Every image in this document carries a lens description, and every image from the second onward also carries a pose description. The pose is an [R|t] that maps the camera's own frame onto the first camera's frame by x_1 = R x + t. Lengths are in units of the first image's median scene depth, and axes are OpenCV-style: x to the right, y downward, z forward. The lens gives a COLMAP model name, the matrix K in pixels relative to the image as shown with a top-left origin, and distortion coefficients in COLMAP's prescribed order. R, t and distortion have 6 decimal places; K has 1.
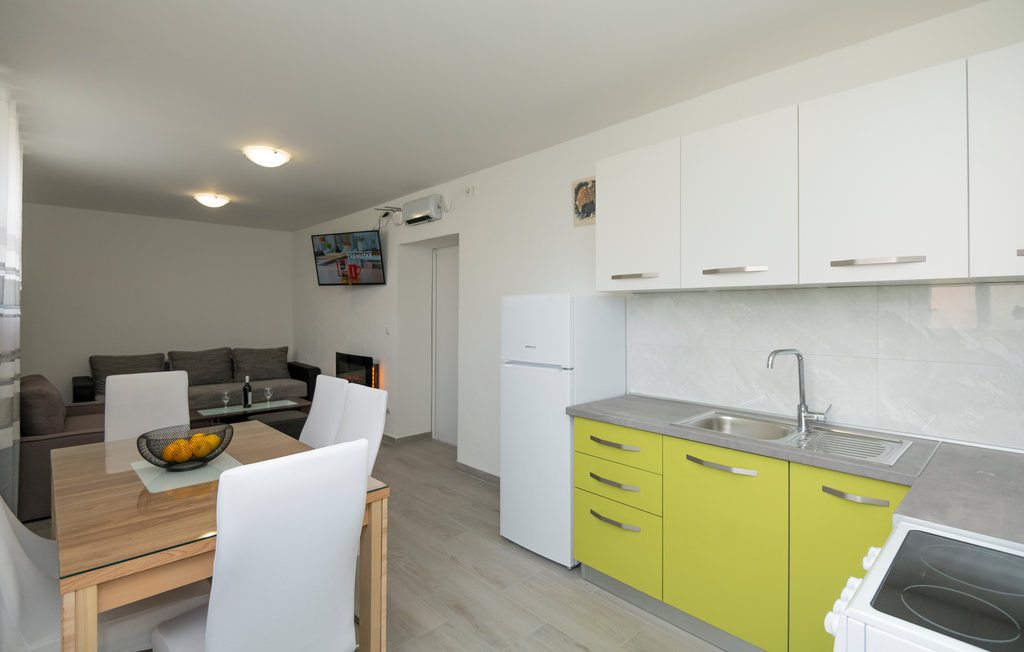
lens RADIAL K [[483.3, 0, 517.6], [0, 483.3, 316.2], [0, 0, 1]] dist [-0.013754, -0.001067]
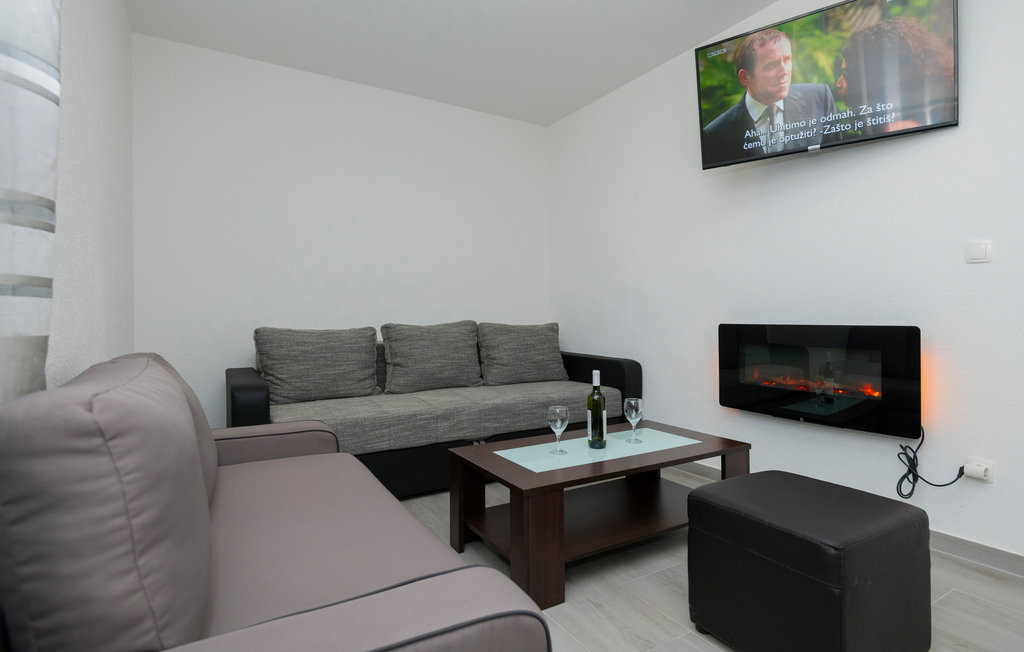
lens RADIAL K [[491.6, 0, 512.3], [0, 491.6, 317.1], [0, 0, 1]] dist [0.010191, -0.001012]
pose [[0.977372, -0.004868, -0.211471, -0.488923], [0.002690, 0.999940, -0.010587, 0.074354], [0.211510, 0.009779, 0.977327, 0.513654]]
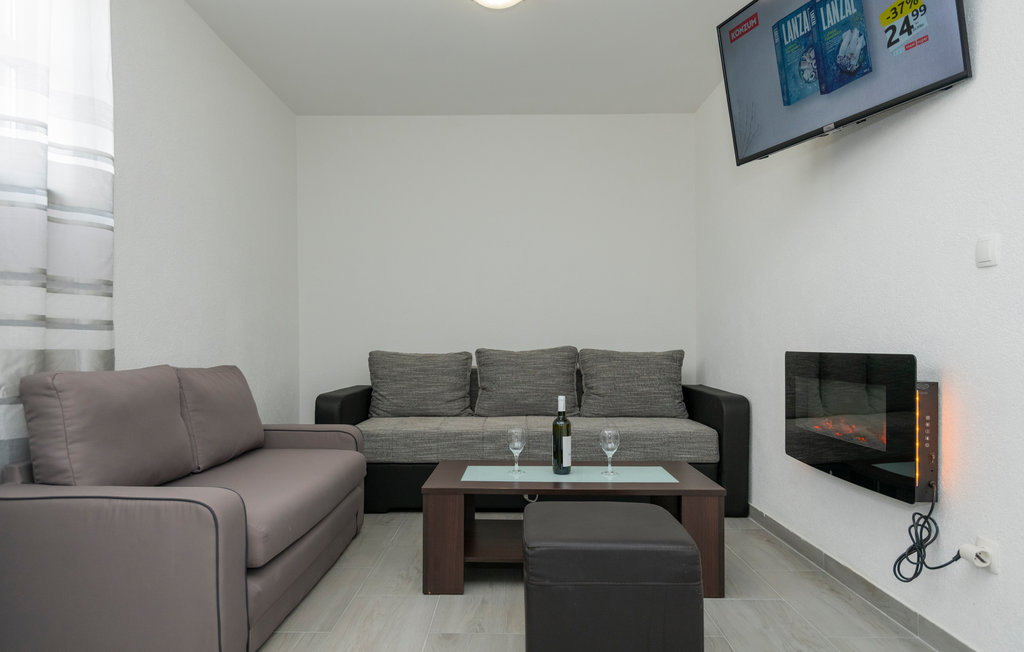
lens RADIAL K [[635.5, 0, 519.5], [0, 635.5, 344.0], [0, 0, 1]] dist [0.032791, 0.003054]
pose [[0.718774, -0.001197, -0.695243, -0.189929], [-0.007111, 0.999934, -0.009073, 0.076421], [0.695208, 0.011465, 0.718717, 0.526556]]
